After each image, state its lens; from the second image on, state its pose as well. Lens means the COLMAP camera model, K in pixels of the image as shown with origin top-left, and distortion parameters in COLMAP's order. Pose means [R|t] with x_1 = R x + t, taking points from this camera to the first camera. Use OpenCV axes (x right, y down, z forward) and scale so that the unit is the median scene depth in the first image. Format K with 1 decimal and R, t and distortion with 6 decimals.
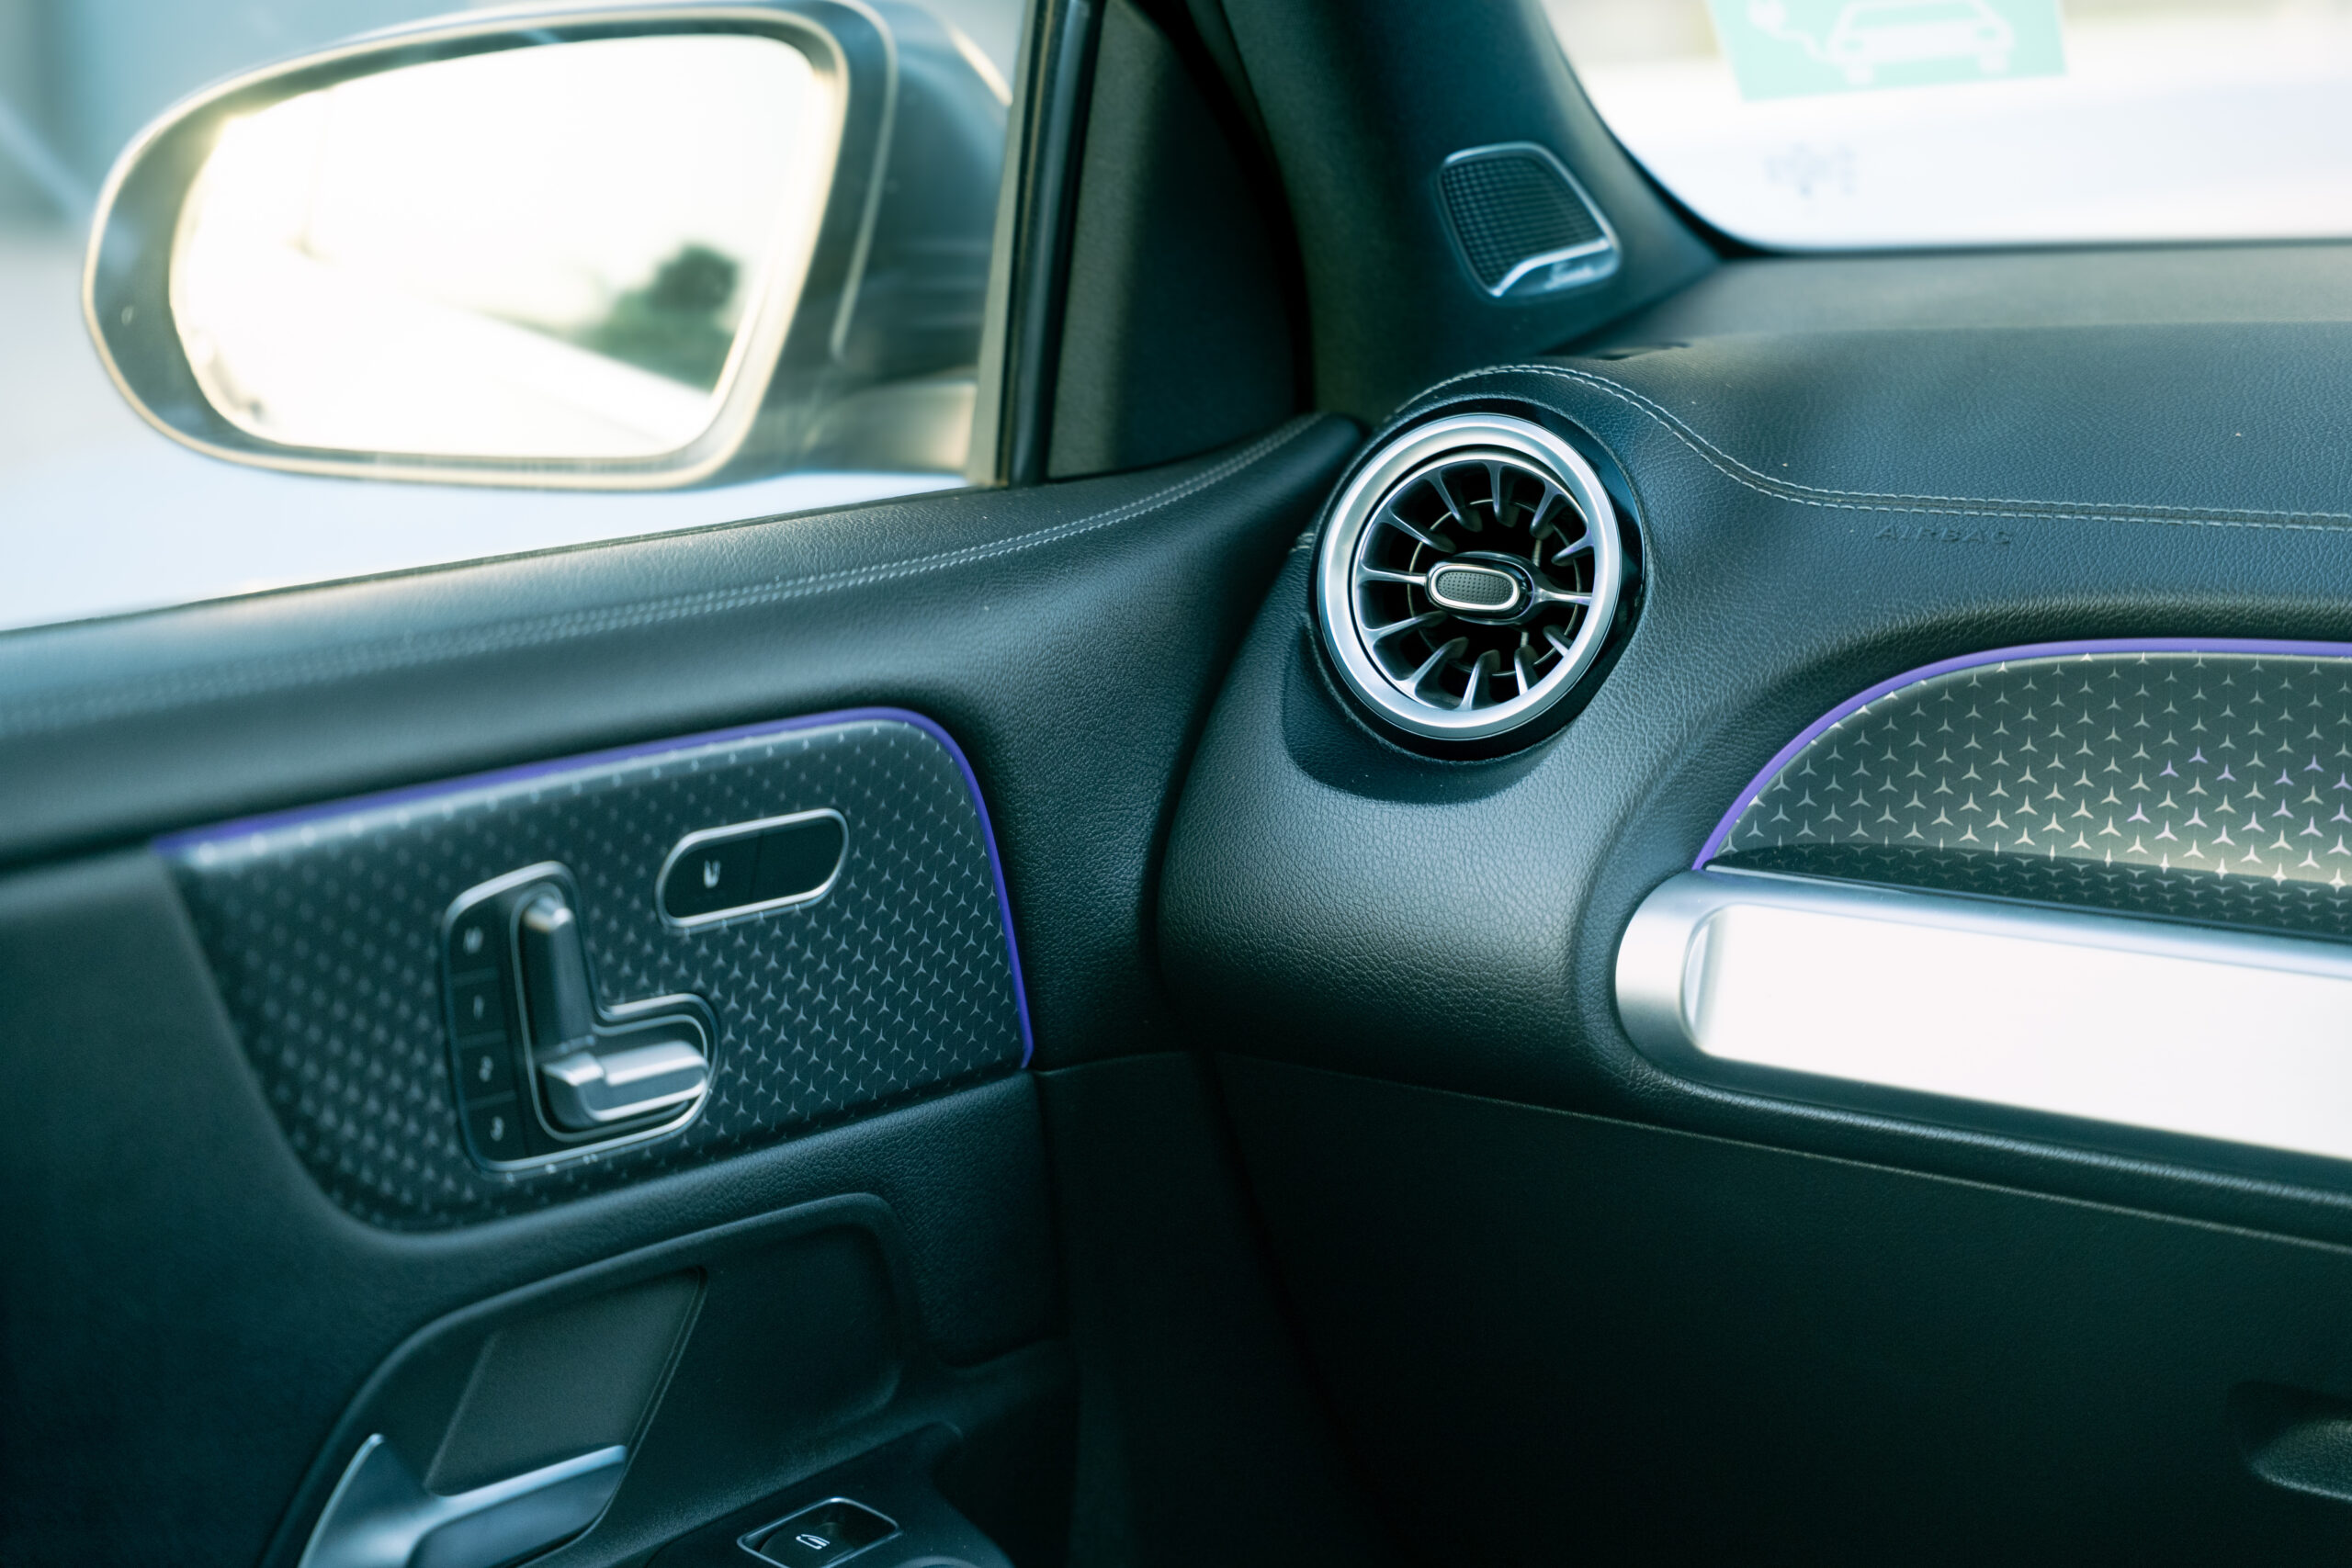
lens RADIAL K [[4518.7, 0, 1176.0], [0, 4518.7, 784.0], [0, 0, 1]] dist [0.476299, -0.073047]
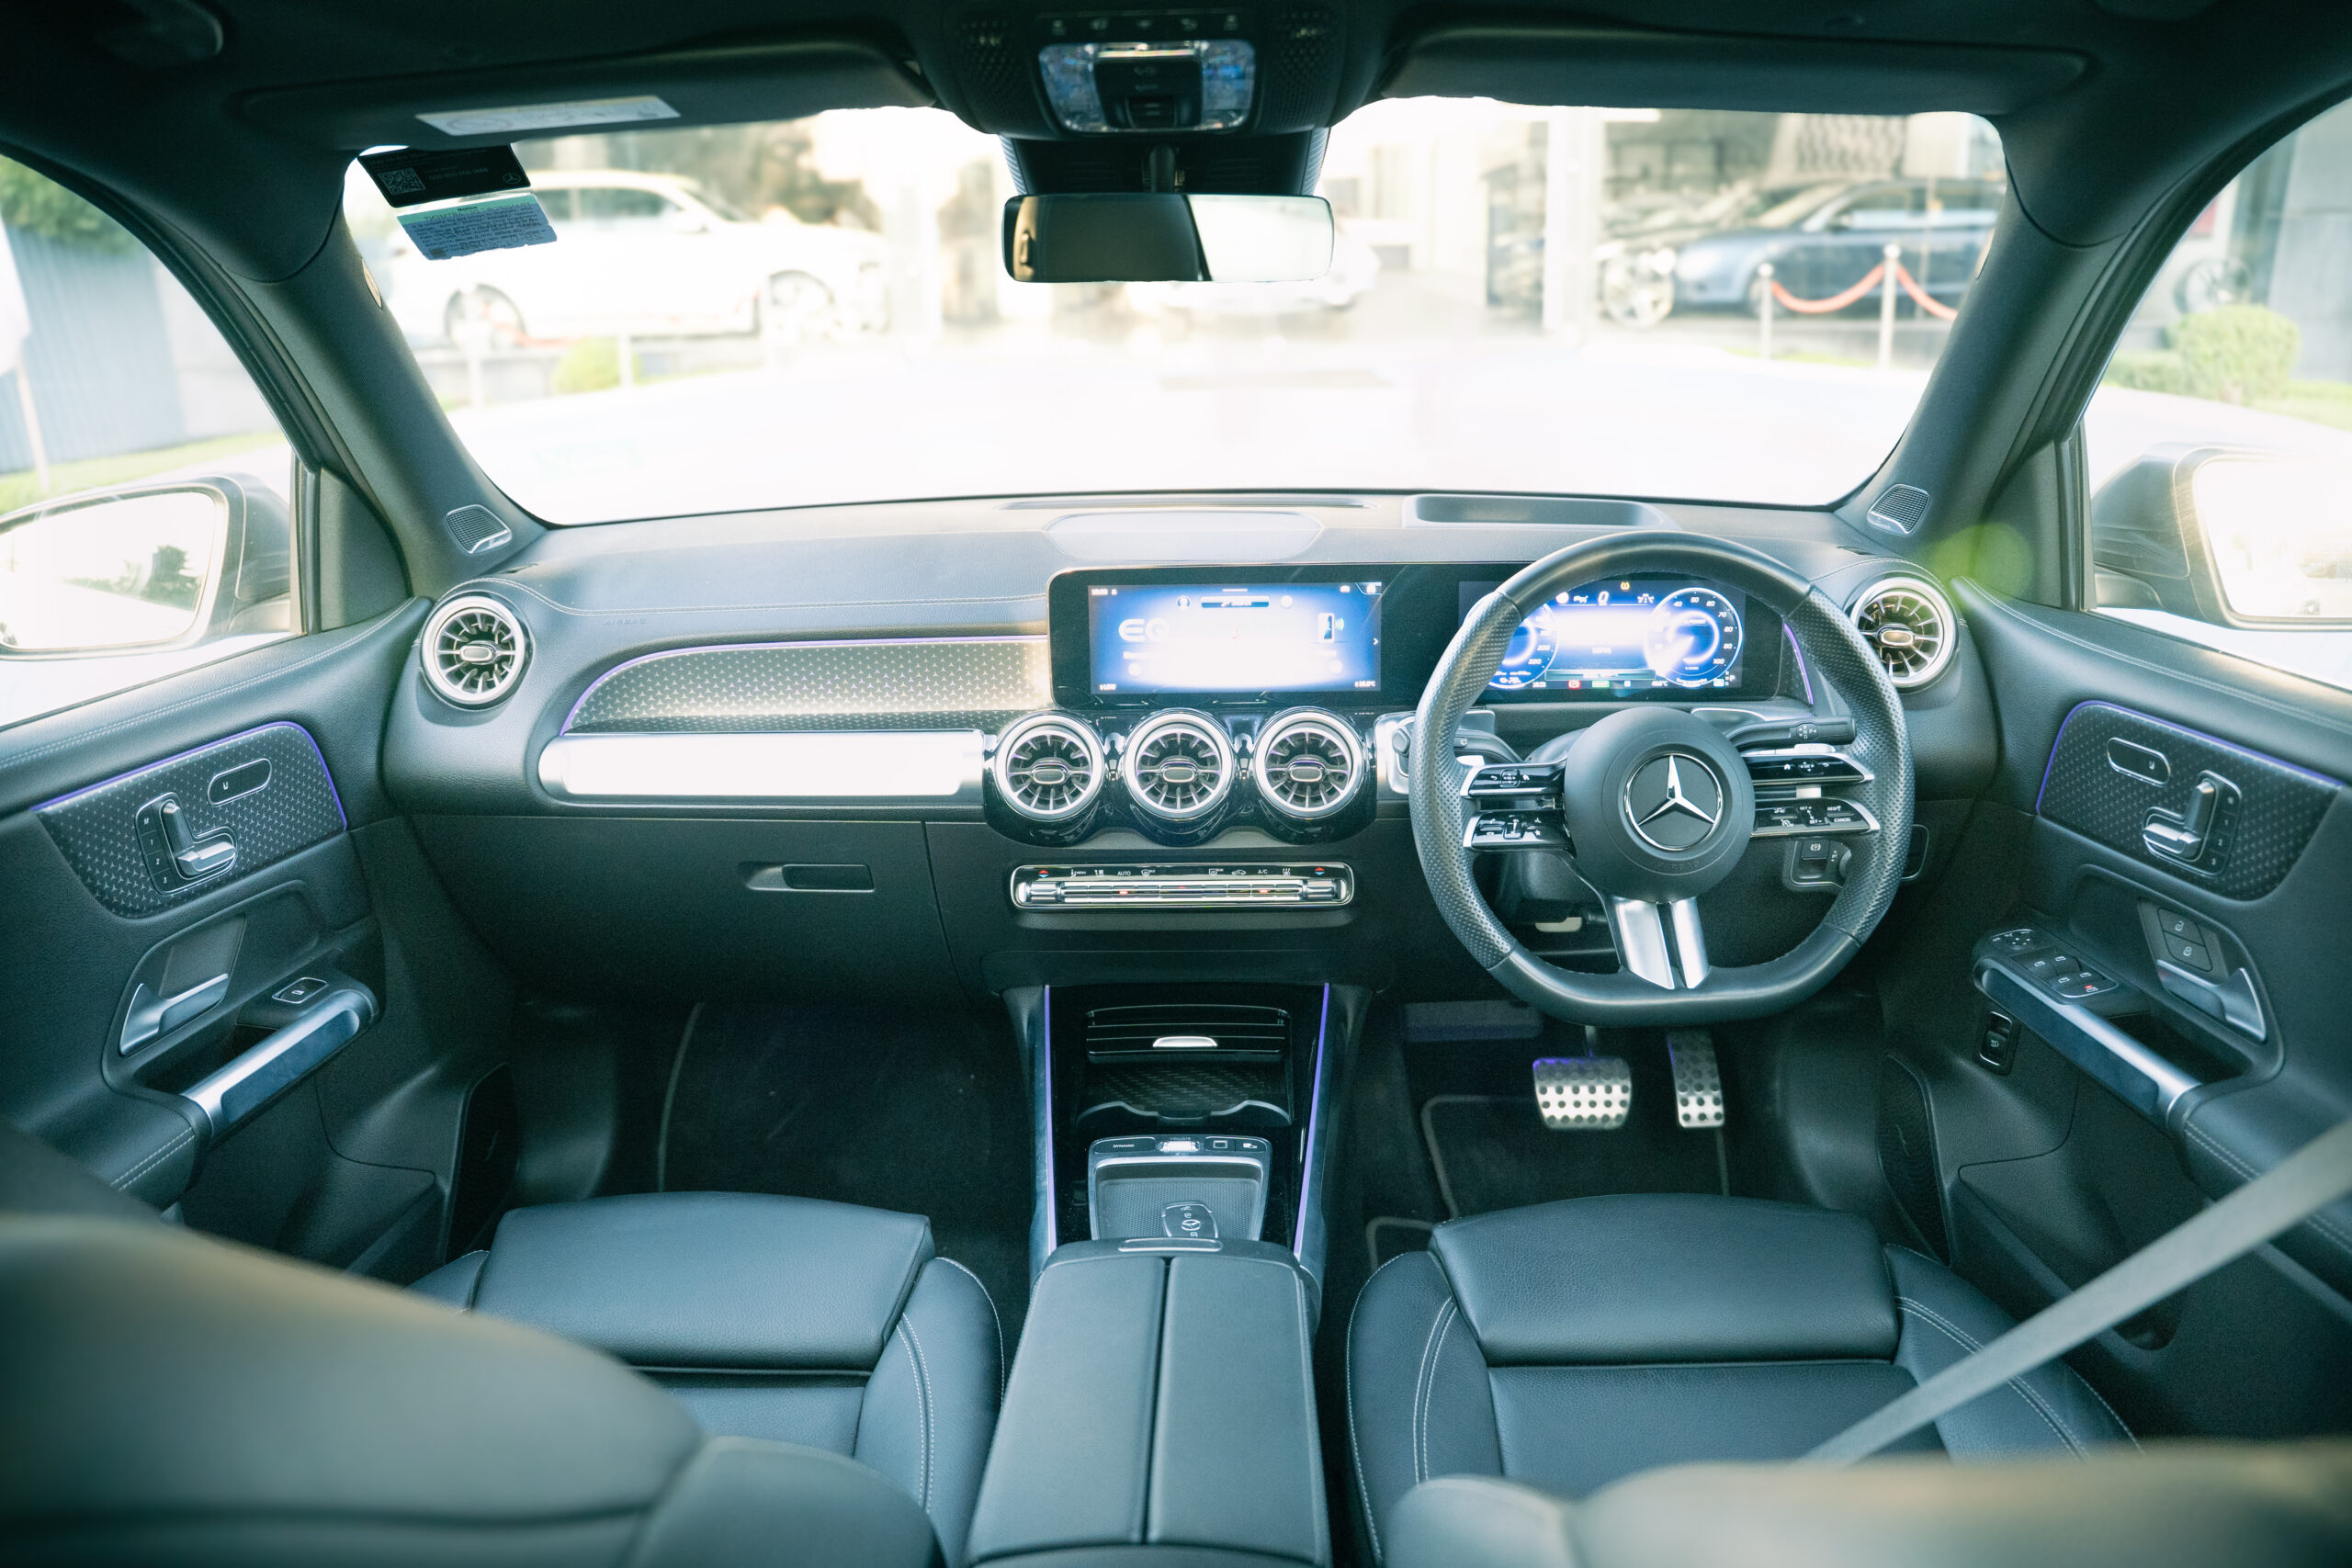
lens RADIAL K [[1612.2, 0, 1176.0], [0, 1612.2, 784.0], [0, 0, 1]] dist [-0.148160, 0.115120]
pose [[0.885175, -0.147433, 0.441282, 0.002473], [0.108822, 0.987763, 0.111724, -0.024080], [-0.452353, -0.050874, 0.890387, -0.175956]]
